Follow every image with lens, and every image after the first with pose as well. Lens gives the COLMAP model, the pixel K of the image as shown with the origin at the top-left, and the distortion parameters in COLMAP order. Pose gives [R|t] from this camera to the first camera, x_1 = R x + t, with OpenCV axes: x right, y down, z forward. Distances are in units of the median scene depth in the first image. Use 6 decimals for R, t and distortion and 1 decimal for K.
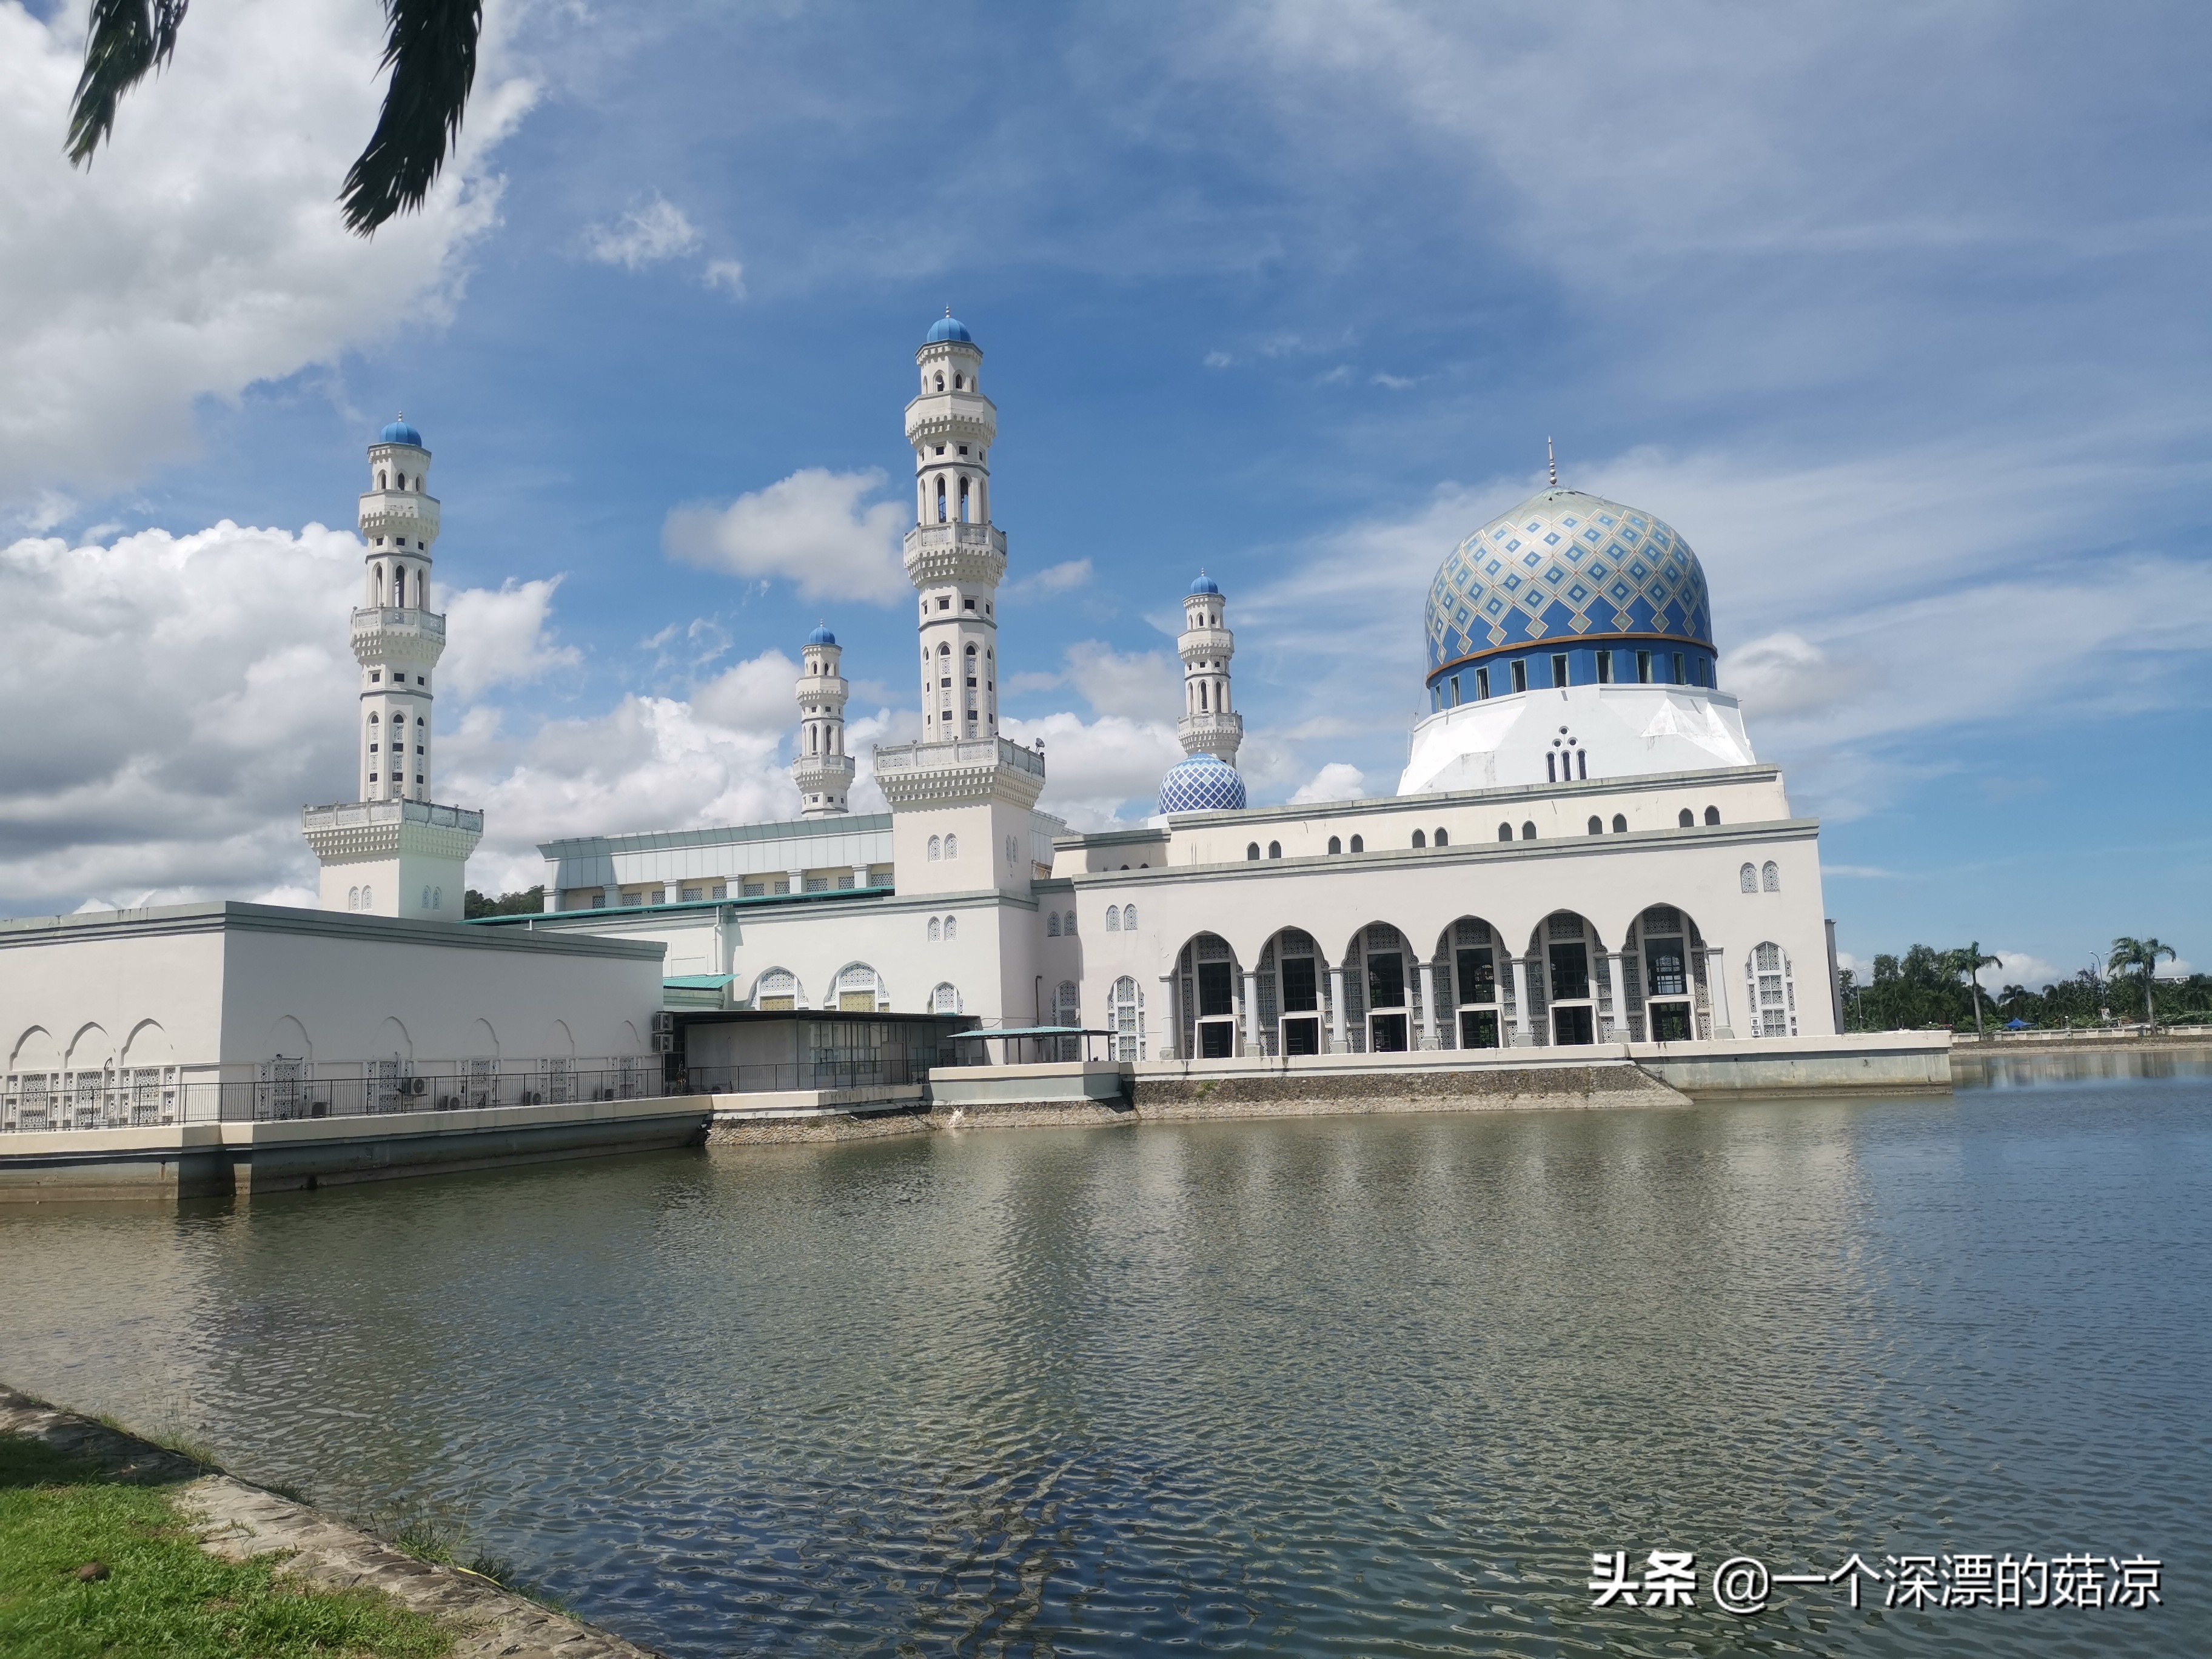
lens RADIAL K [[1708.2, 0, 1101.6], [0, 1708.2, 835.9], [0, 0, 1]] dist [0.078555, -0.093420]
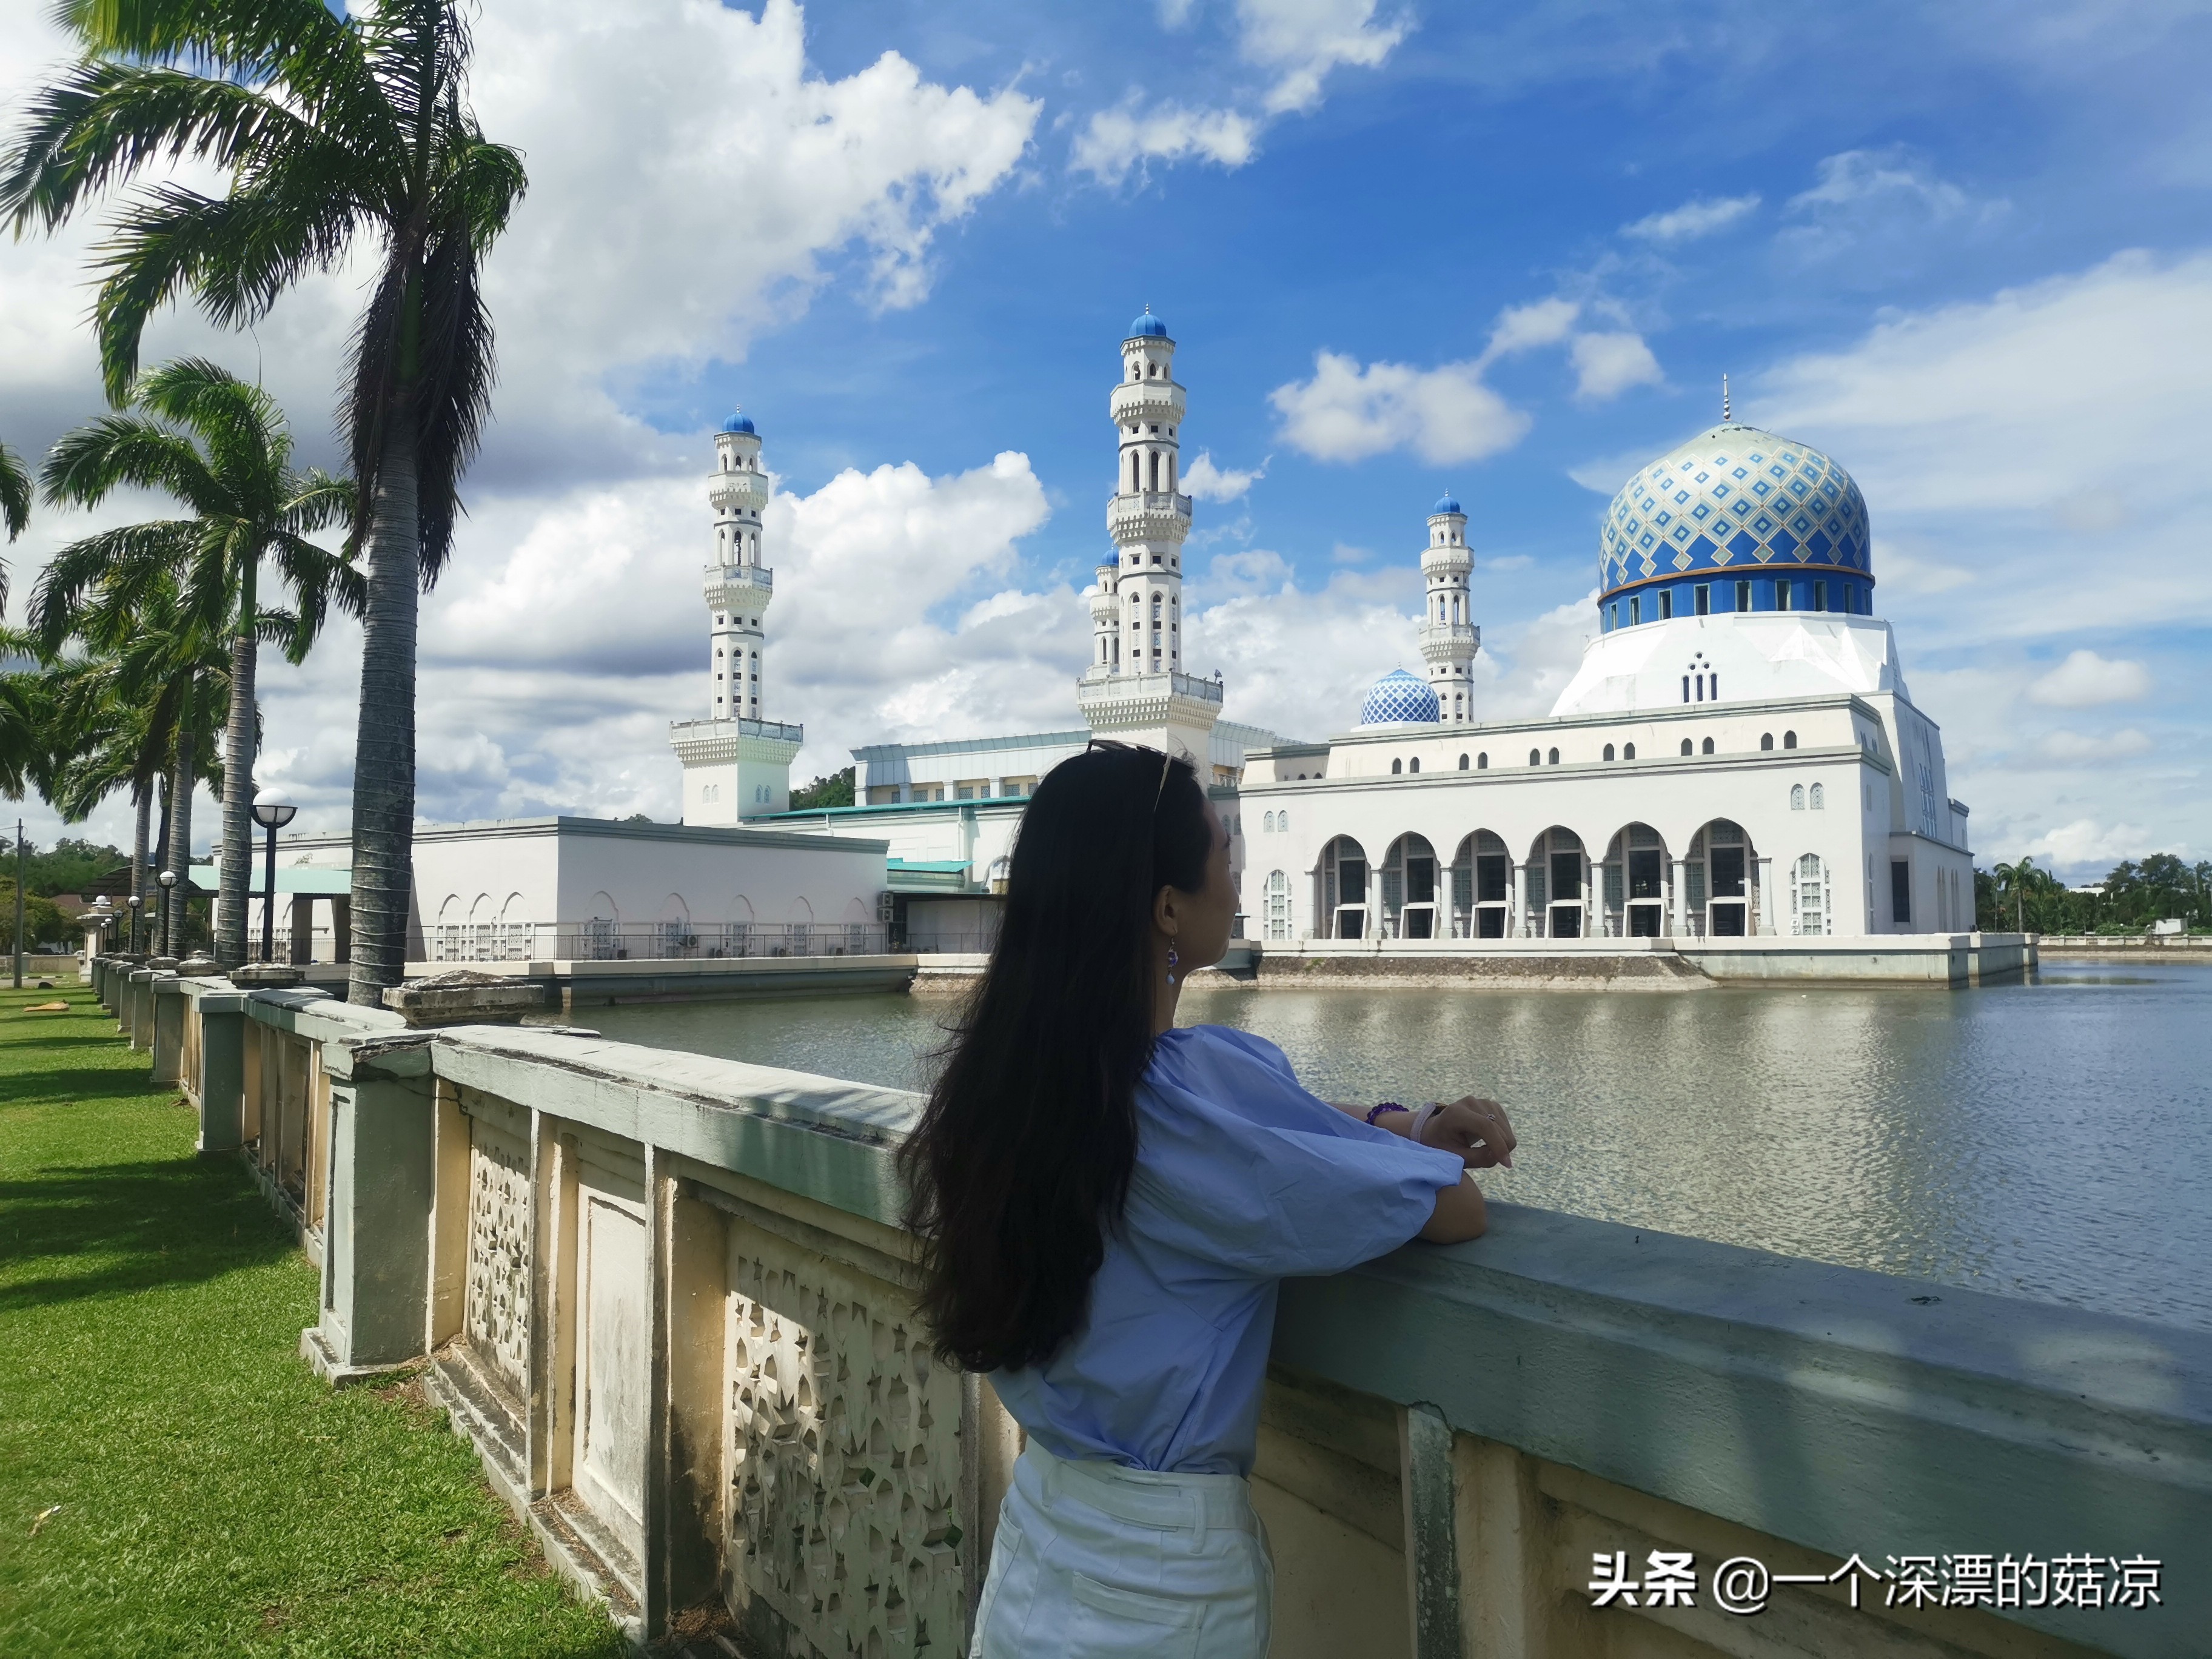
lens RADIAL K [[1708.2, 0, 1101.6], [0, 1708.2, 835.9], [0, 0, 1]] dist [0.078555, -0.093420]
pose [[0.971351, 0.017056, -0.237038, 0.174620], [0.001006, 0.997117, 0.075872, -0.032681], [0.237648, -0.073937, 0.968533, -0.193301]]
